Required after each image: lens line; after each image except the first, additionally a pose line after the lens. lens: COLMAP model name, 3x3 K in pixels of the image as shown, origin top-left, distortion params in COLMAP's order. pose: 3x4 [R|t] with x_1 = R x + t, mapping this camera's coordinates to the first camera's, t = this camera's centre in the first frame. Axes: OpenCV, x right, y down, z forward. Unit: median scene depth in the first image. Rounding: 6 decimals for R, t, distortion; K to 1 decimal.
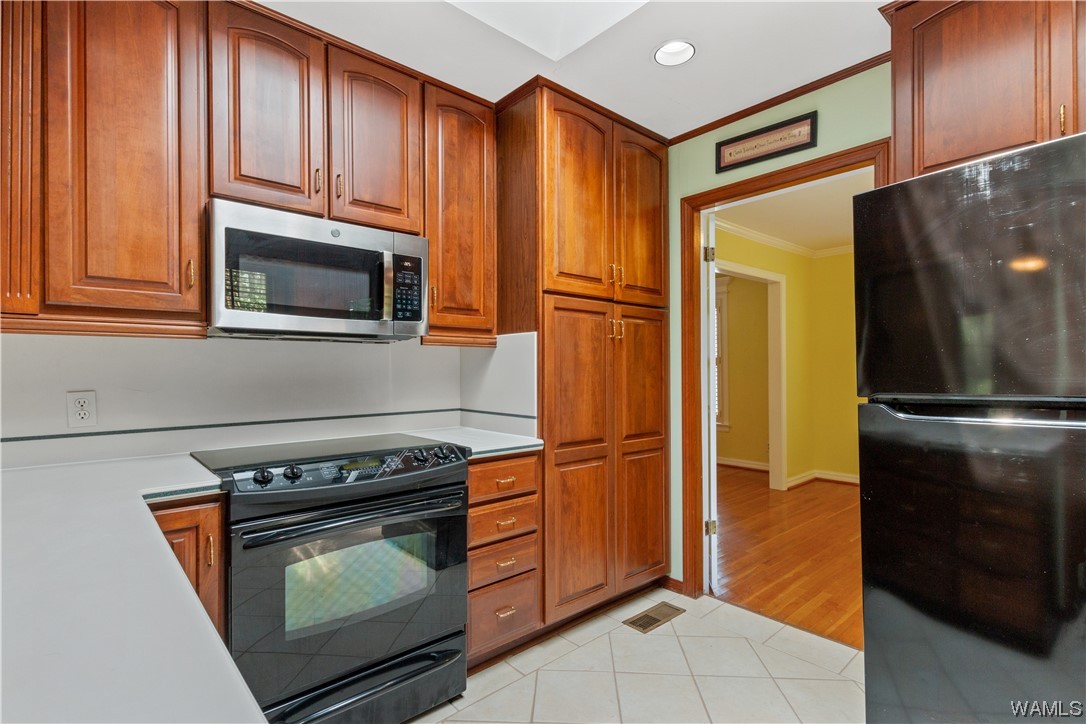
lens RADIAL K [[519.9, 0, 540.9], [0, 519.9, 369.6], [0, 0, 1]] dist [0.014819, -0.006419]
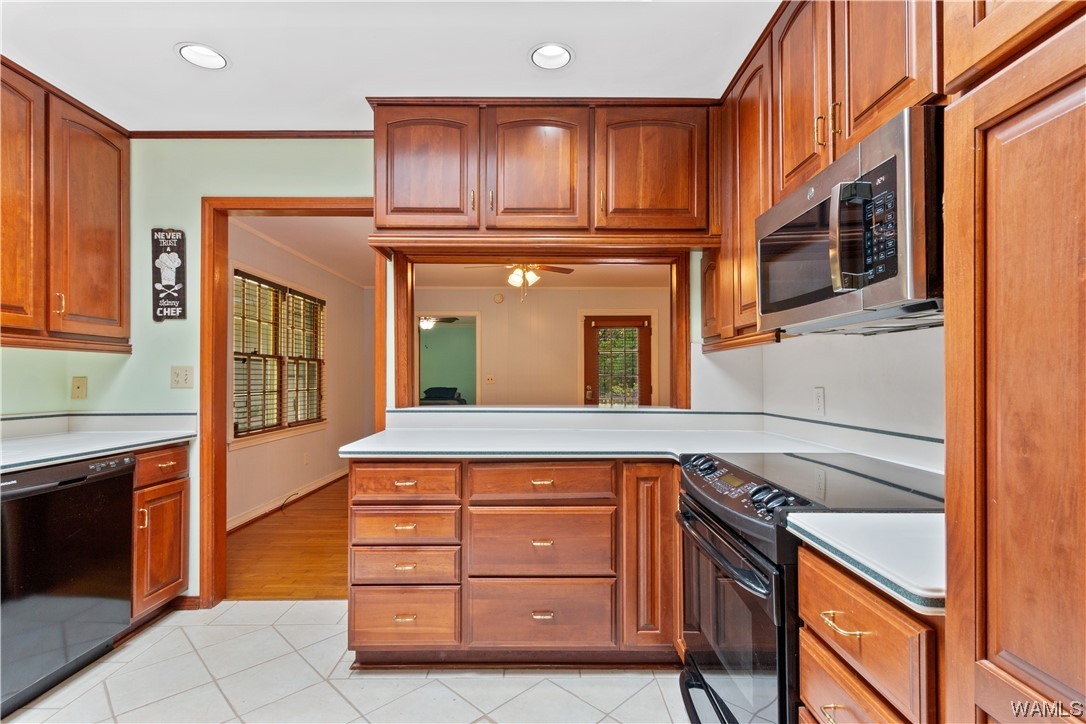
lens RADIAL K [[519.9, 0, 522.5], [0, 519.9, 371.3], [0, 0, 1]] dist [0.014819, -0.006419]
pose [[-0.688939, -0.001687, -0.724817, 0.420296], [0.011910, 0.999836, -0.013647, 0.007883], [0.724721, -0.018035, -0.688806, 1.095525]]
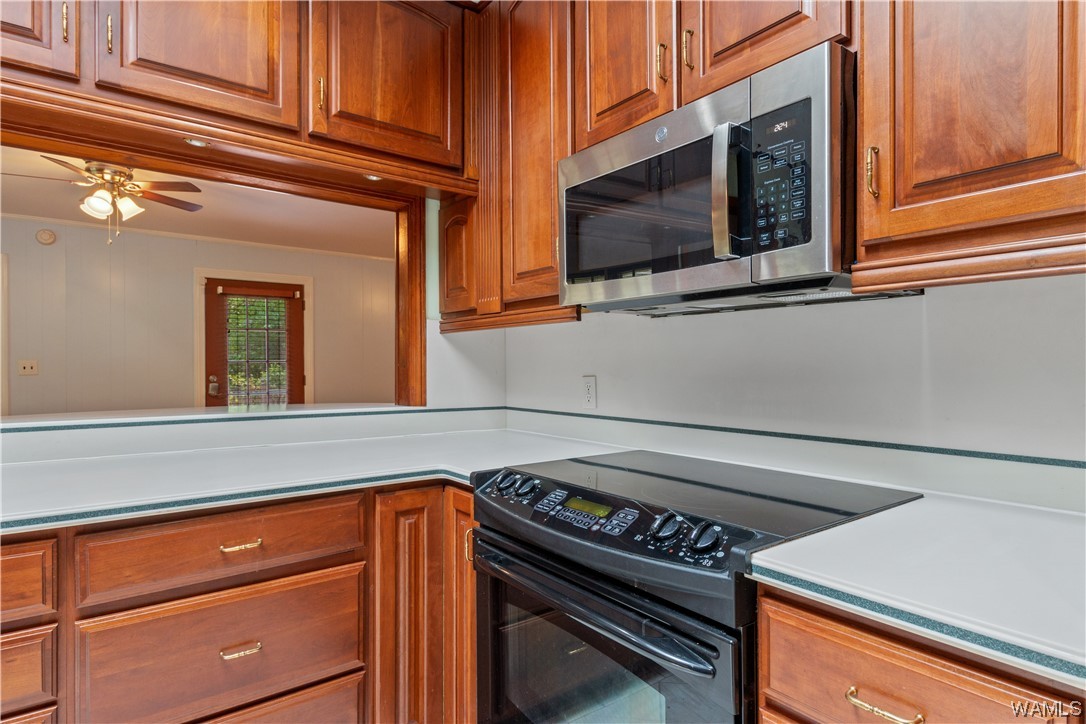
lens RADIAL K [[597.9, 0, 538.6], [0, 597.9, 365.7], [0, 0, 1]] dist [0.008702, -0.004108]
pose [[-0.088135, 0.008823, -0.996069, 0.300314], [0.010794, 0.999911, 0.007902, 0.006082], [0.996050, -0.010055, -0.088223, 0.819754]]
